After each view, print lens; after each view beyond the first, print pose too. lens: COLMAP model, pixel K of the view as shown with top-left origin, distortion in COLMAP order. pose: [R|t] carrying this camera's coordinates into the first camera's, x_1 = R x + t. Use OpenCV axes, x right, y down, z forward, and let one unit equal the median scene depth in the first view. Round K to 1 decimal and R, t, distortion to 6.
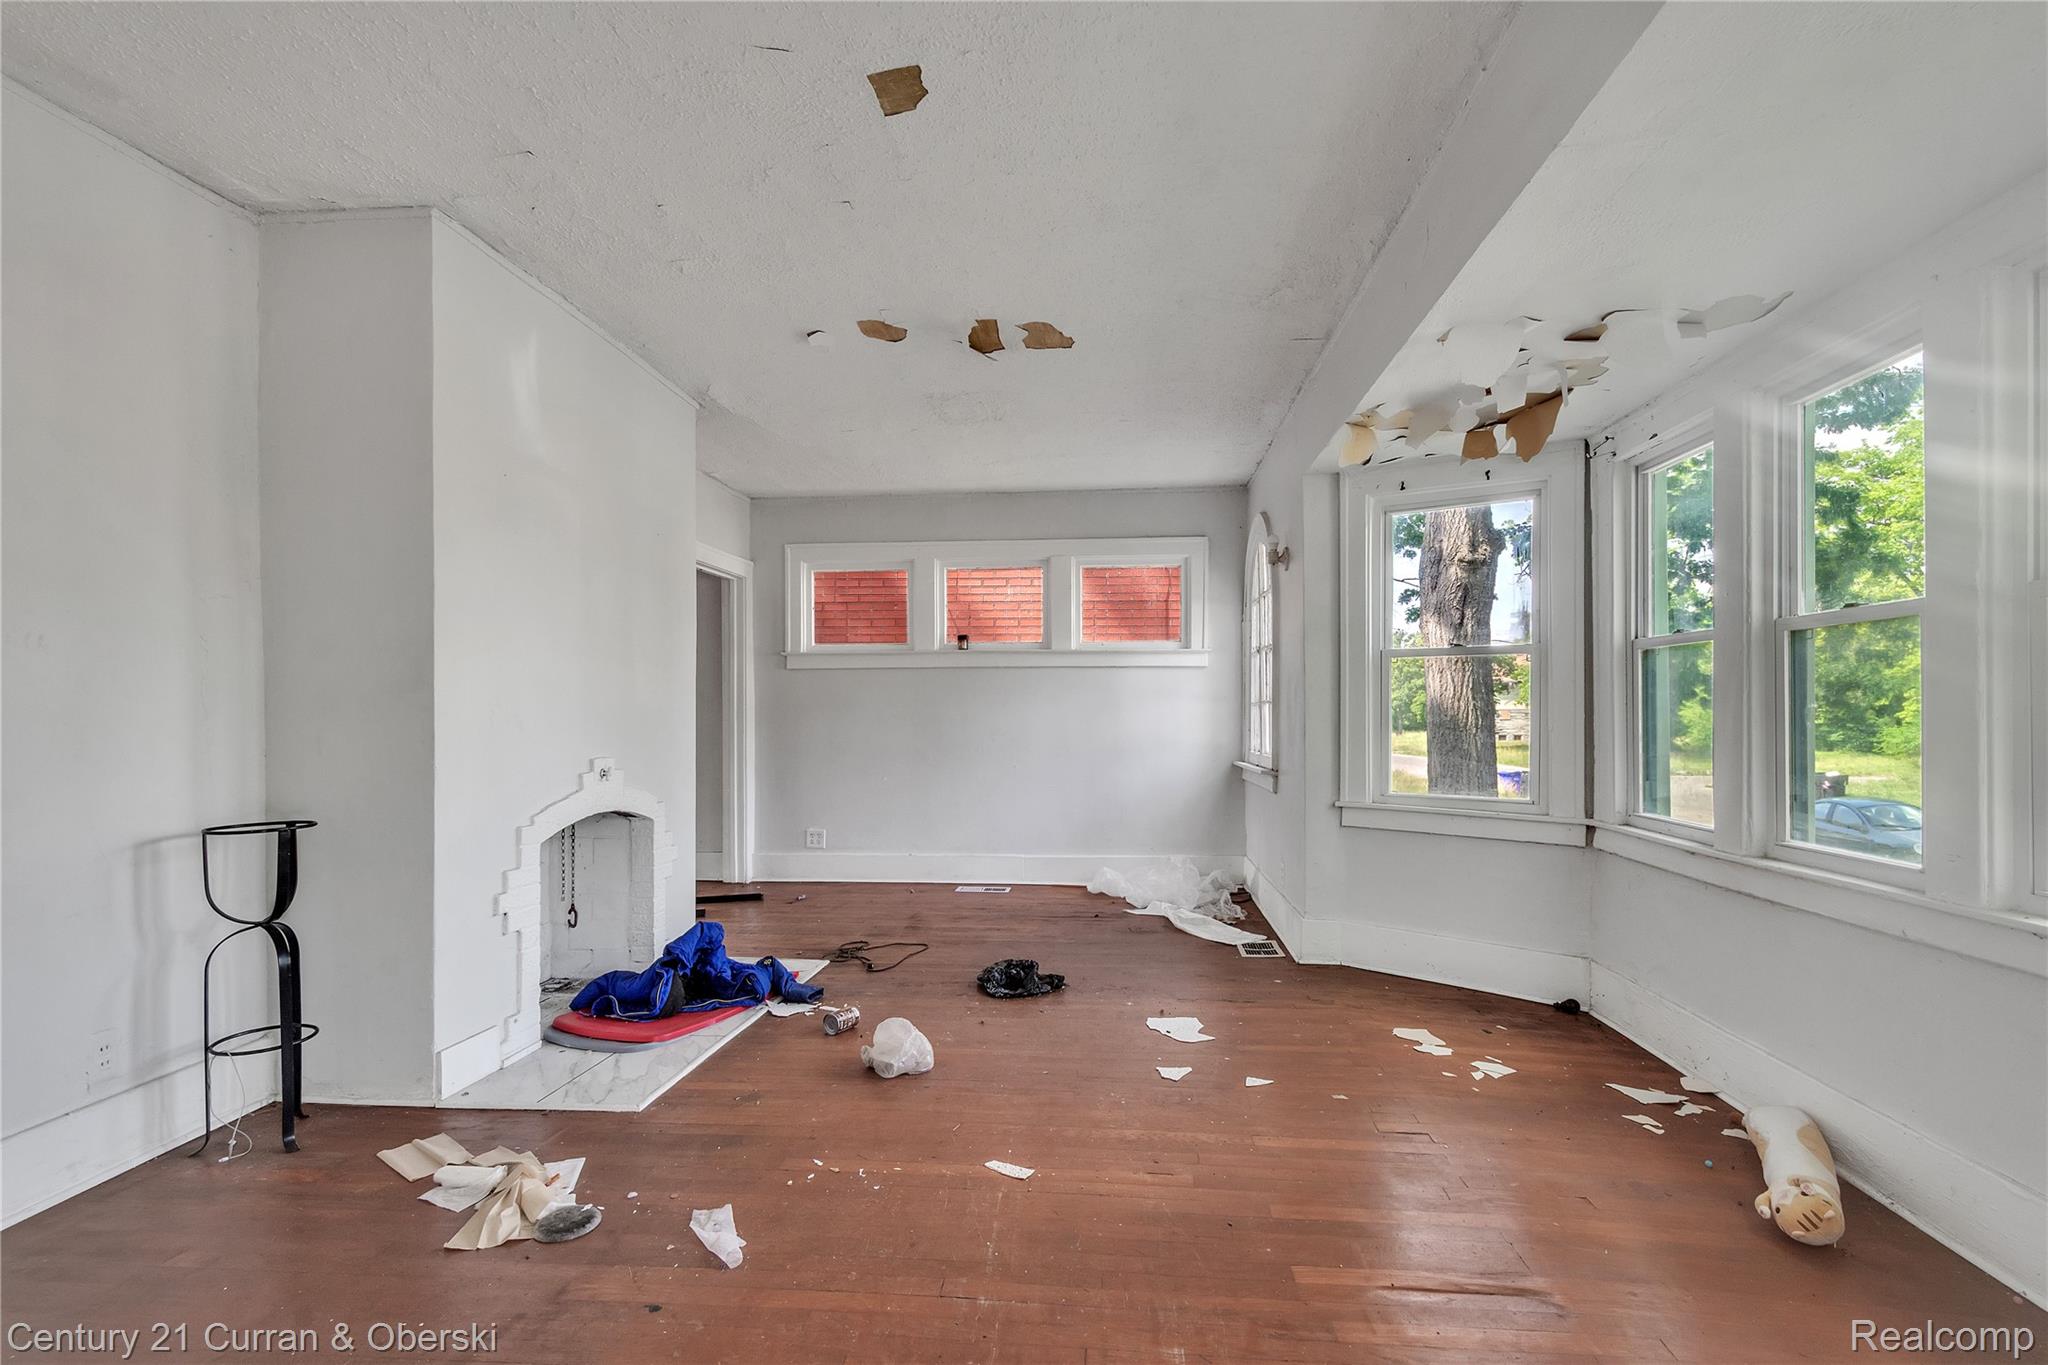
lens RADIAL K [[937.5, 0, 1033.8], [0, 937.5, 719.4], [0, 0, 1]] dist [0.031432, -0.014736]
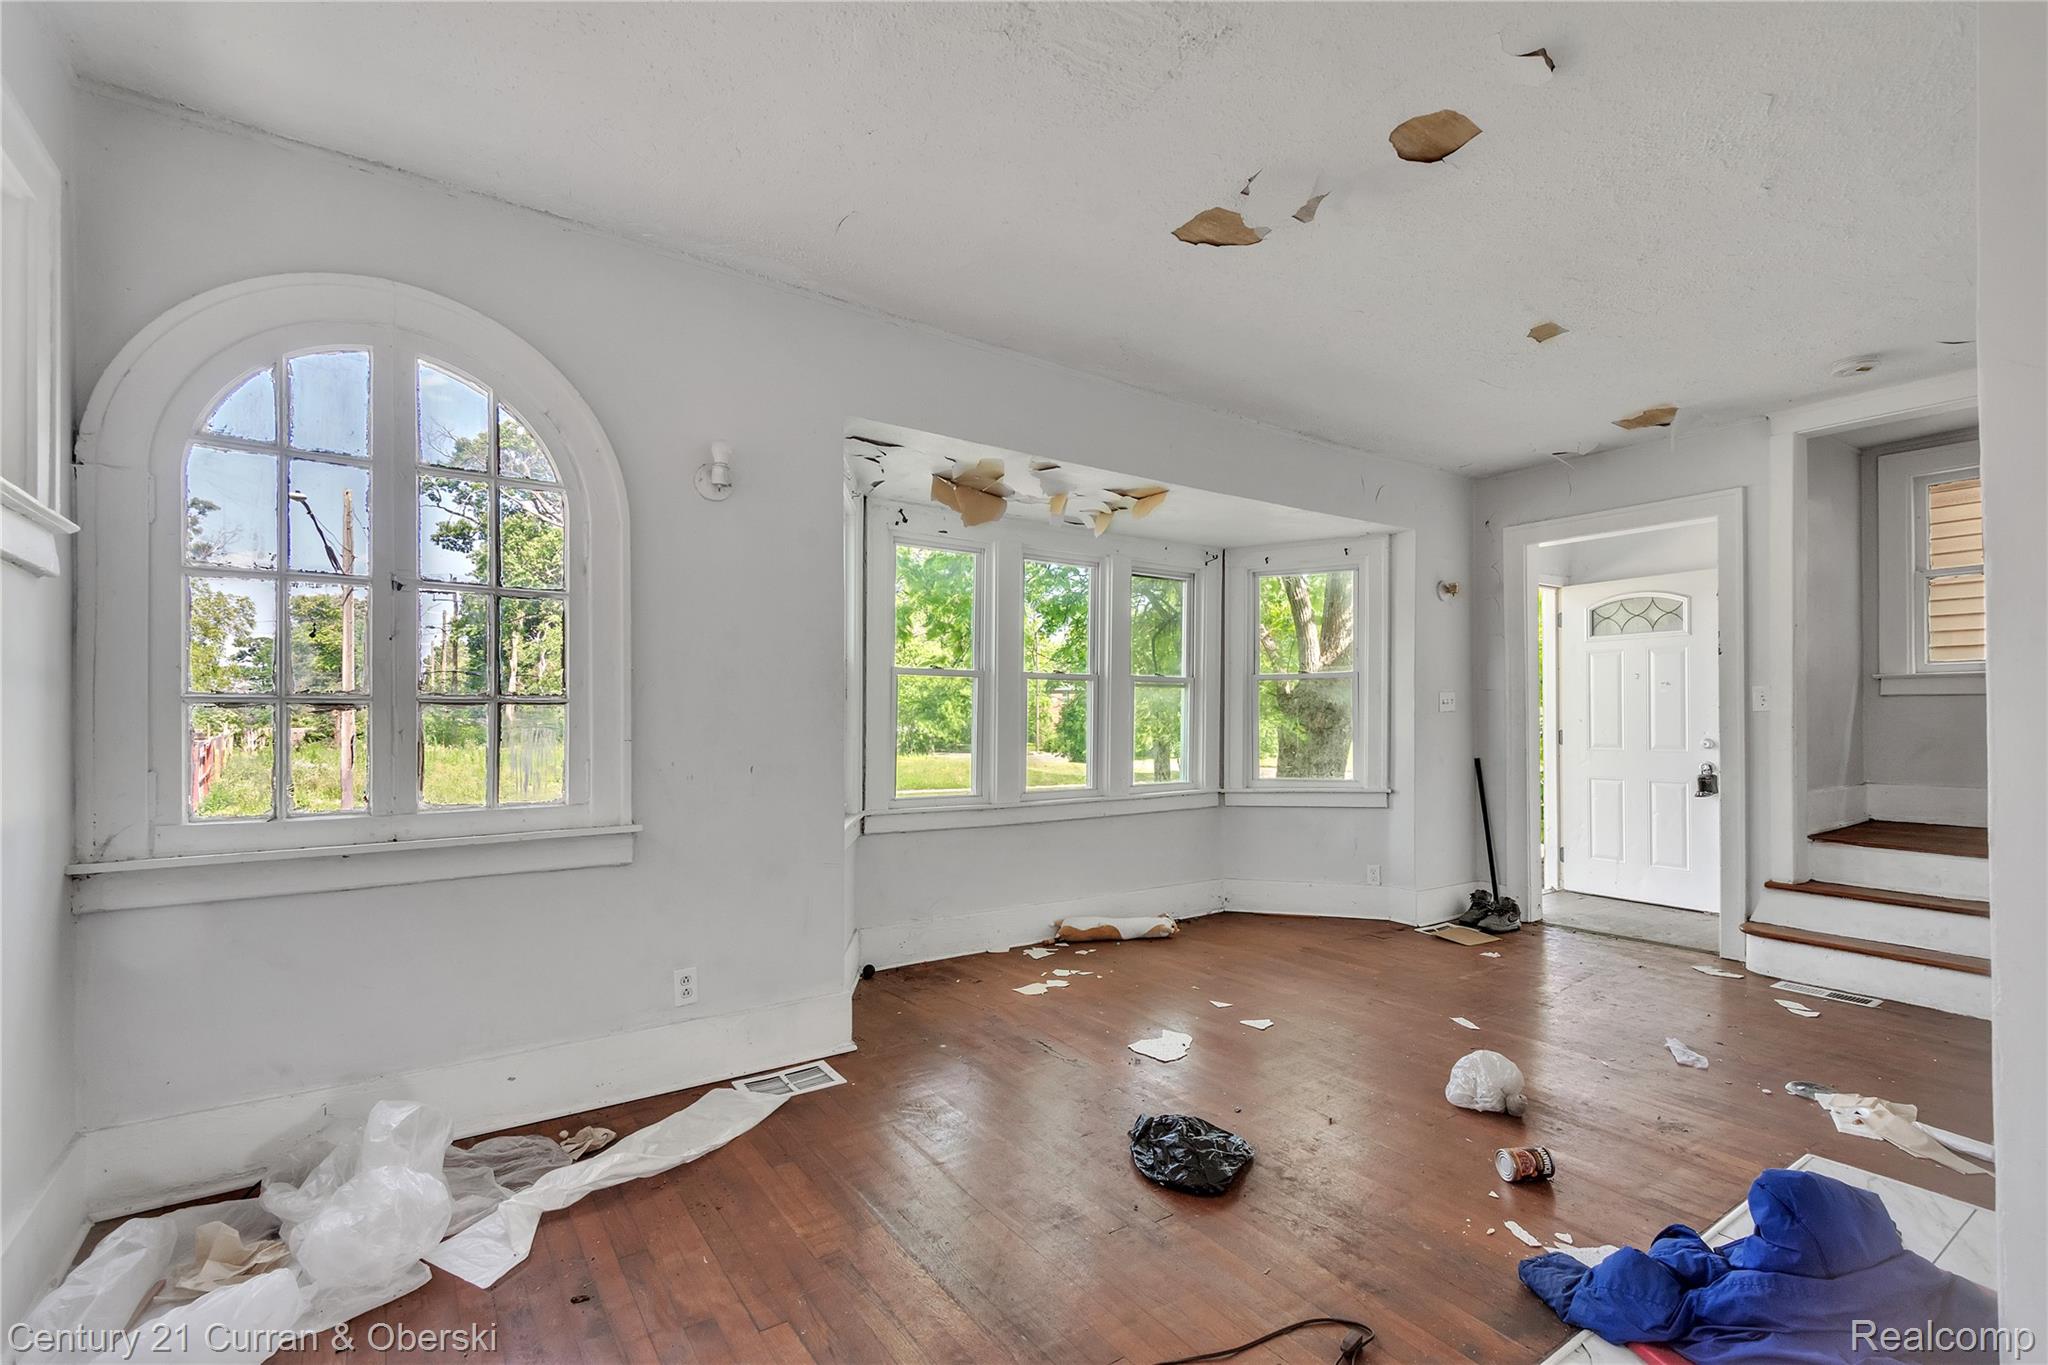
lens RADIAL K [[937.5, 0, 1033.8], [0, 937.5, 719.4], [0, 0, 1]] dist [0.031432, -0.014736]
pose [[-0.656950, 0.003138, 0.753927, -0.548462], [0.002908, 0.999994, -0.001628, -0.013227], [-0.753928, 0.001123, -0.656956, 1.919840]]
